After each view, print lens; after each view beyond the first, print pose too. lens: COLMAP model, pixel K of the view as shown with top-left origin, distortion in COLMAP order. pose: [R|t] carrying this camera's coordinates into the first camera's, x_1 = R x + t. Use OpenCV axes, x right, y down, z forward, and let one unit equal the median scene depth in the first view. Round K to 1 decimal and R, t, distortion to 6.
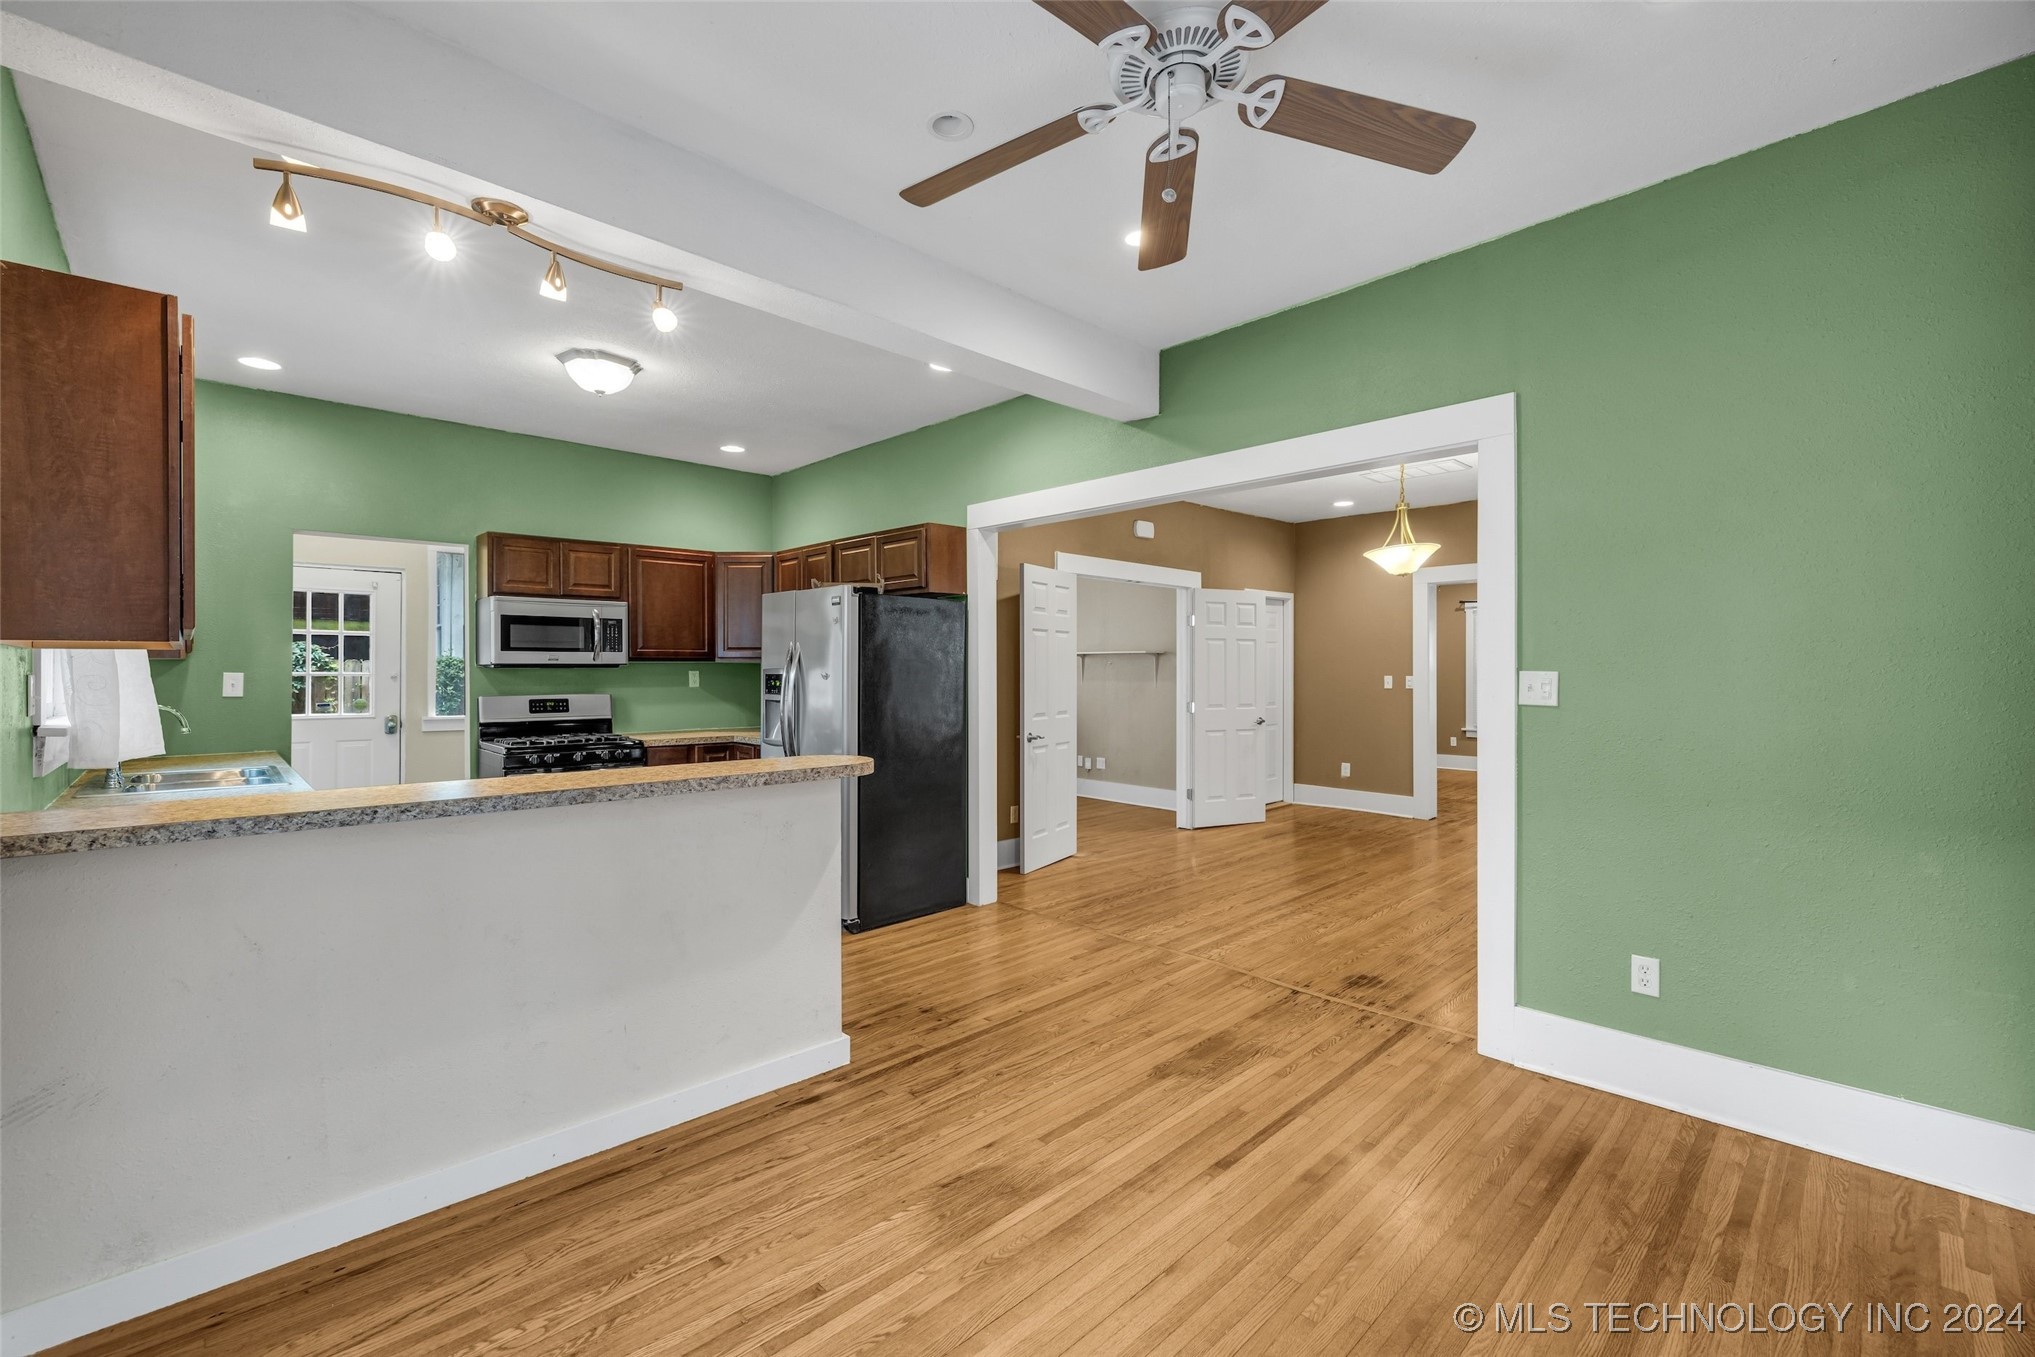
lens RADIAL K [[856.1, 0, 1007.2], [0, 856.1, 672.3], [0, 0, 1]] dist [-0.002727, 0.000994]
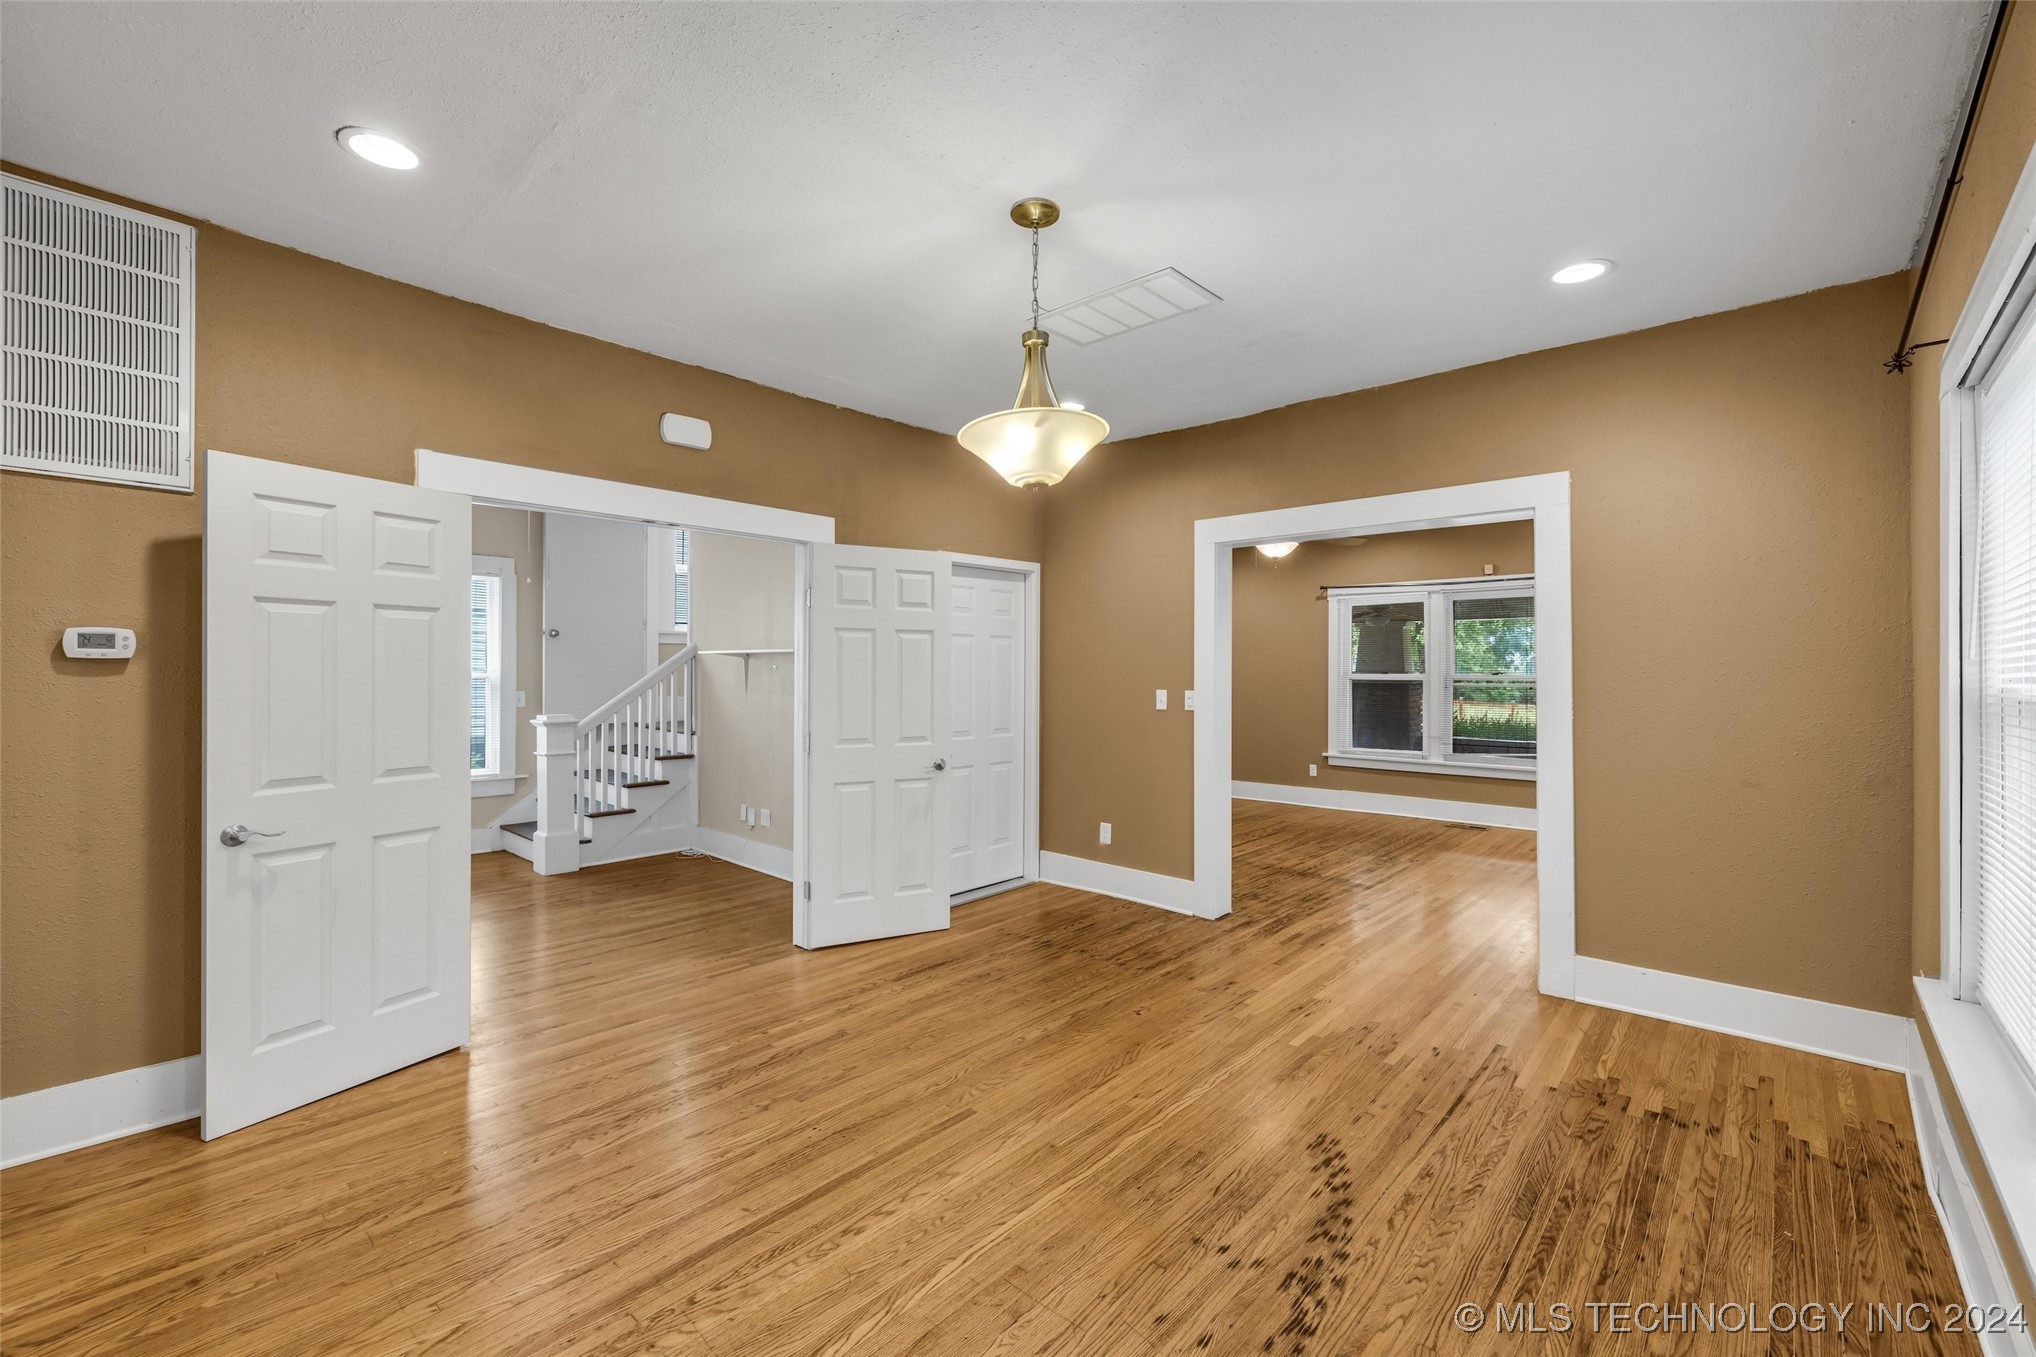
lens RADIAL K [[856.5, 0, 1013.8], [0, 856.5, 669.5], [0, 0, 1]] dist [-0.002727, 0.000994]
pose [[0.997550, 0.004158, 0.069830, 0.633996], [-0.004039, 0.999990, -0.001837, -0.020587], [-0.069837, 0.001550, 0.997557, 0.807082]]
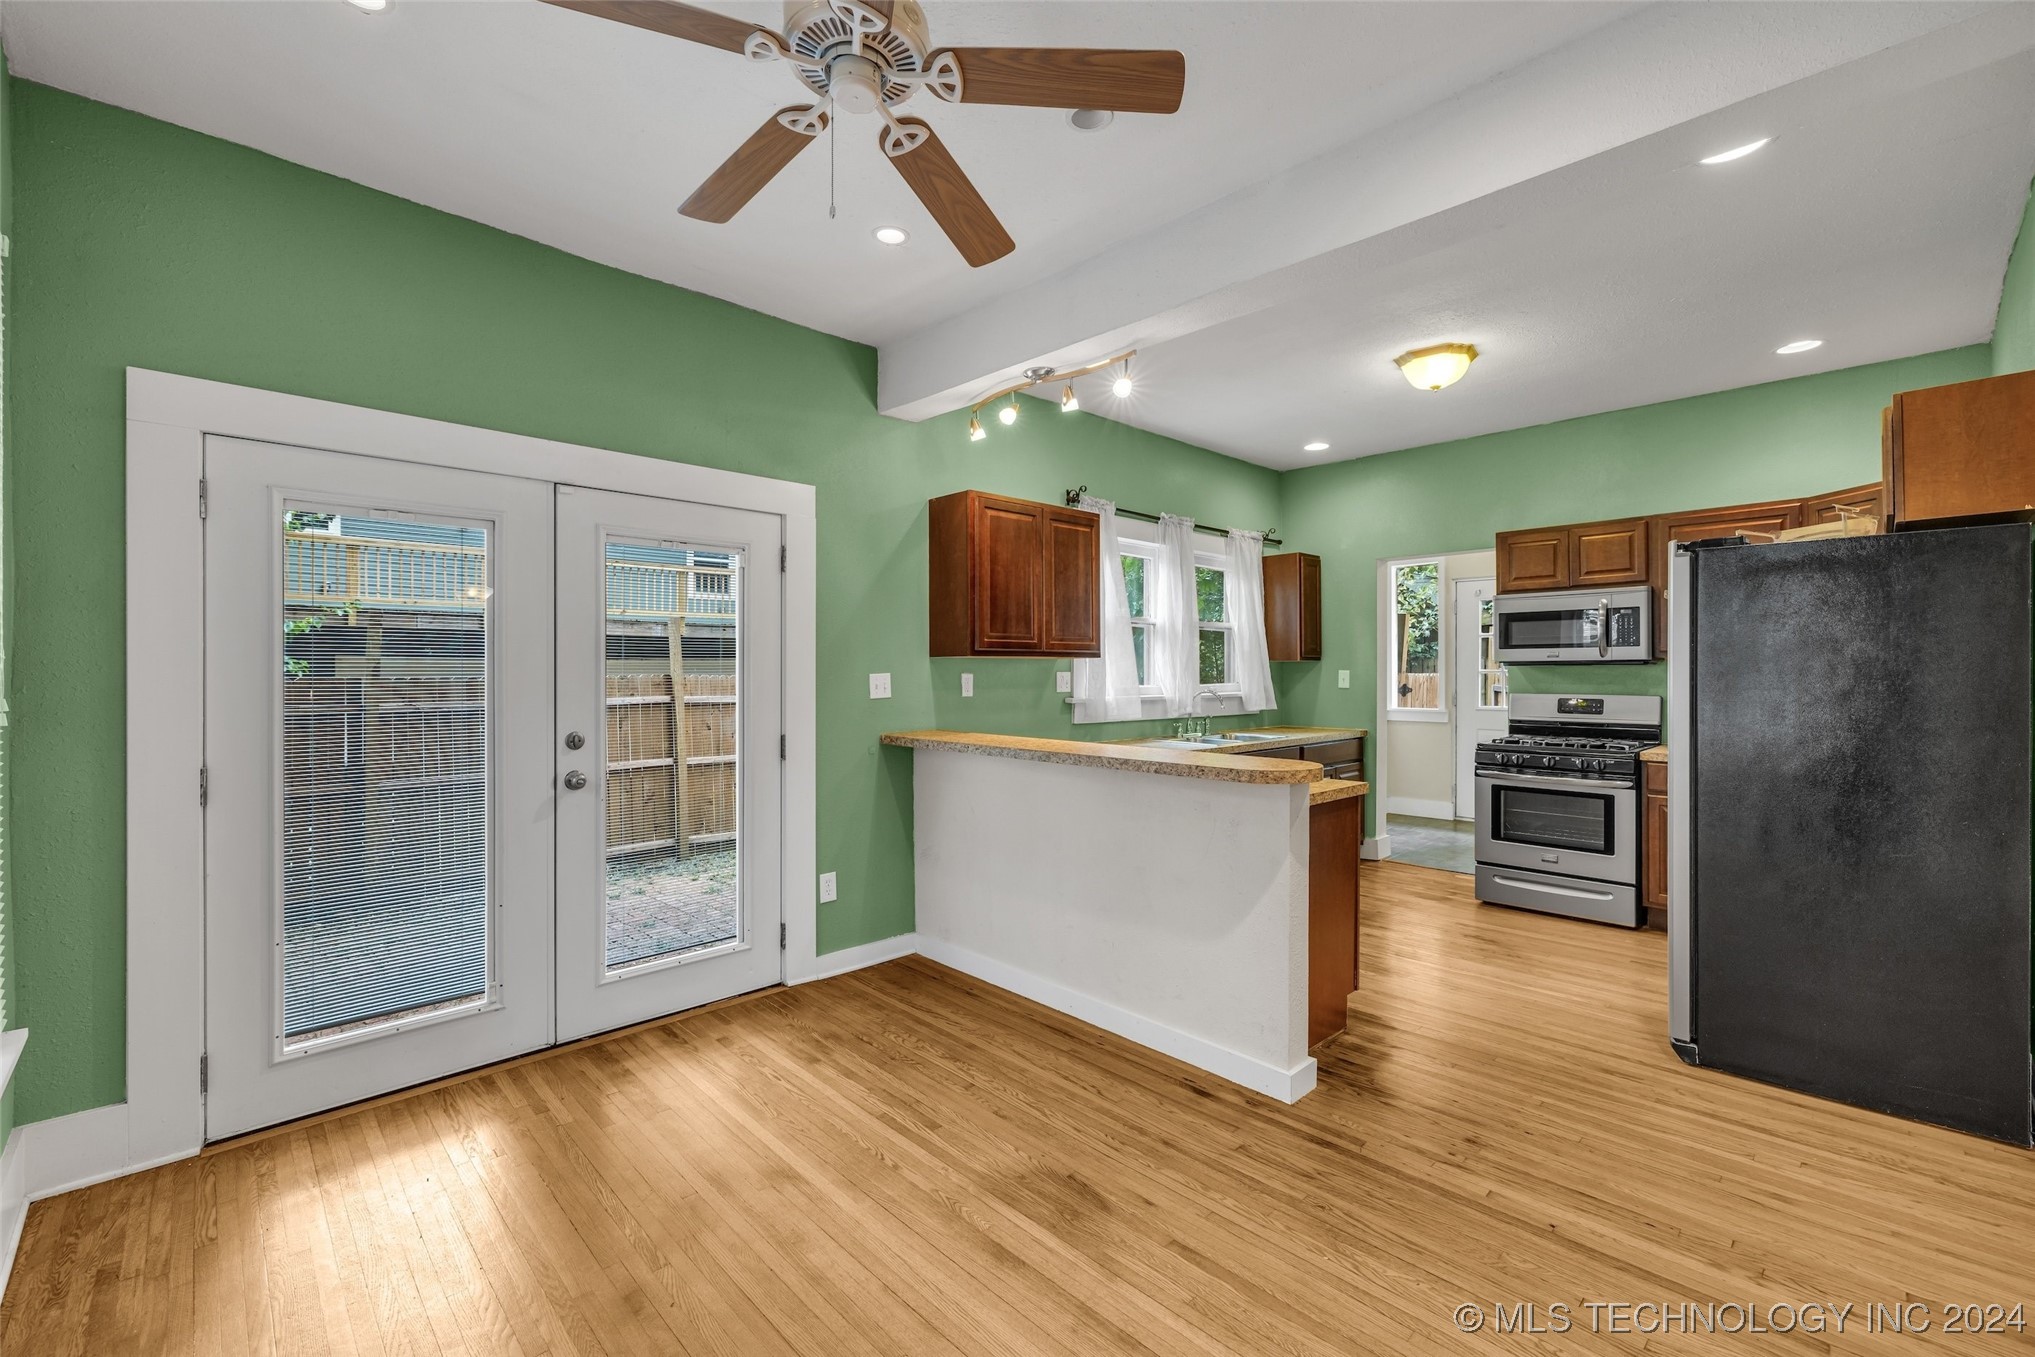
lens RADIAL K [[856.1, 0, 1012.5], [0, 856.1, 673.4], [0, 0, 1]] dist [-0.002727, 0.000994]
pose [[0.004214, 0.002386, -0.999988, 0.574022], [0.002471, 0.999994, 0.002397, -0.000058], [0.999988, -0.002482, 0.004208, 0.566407]]
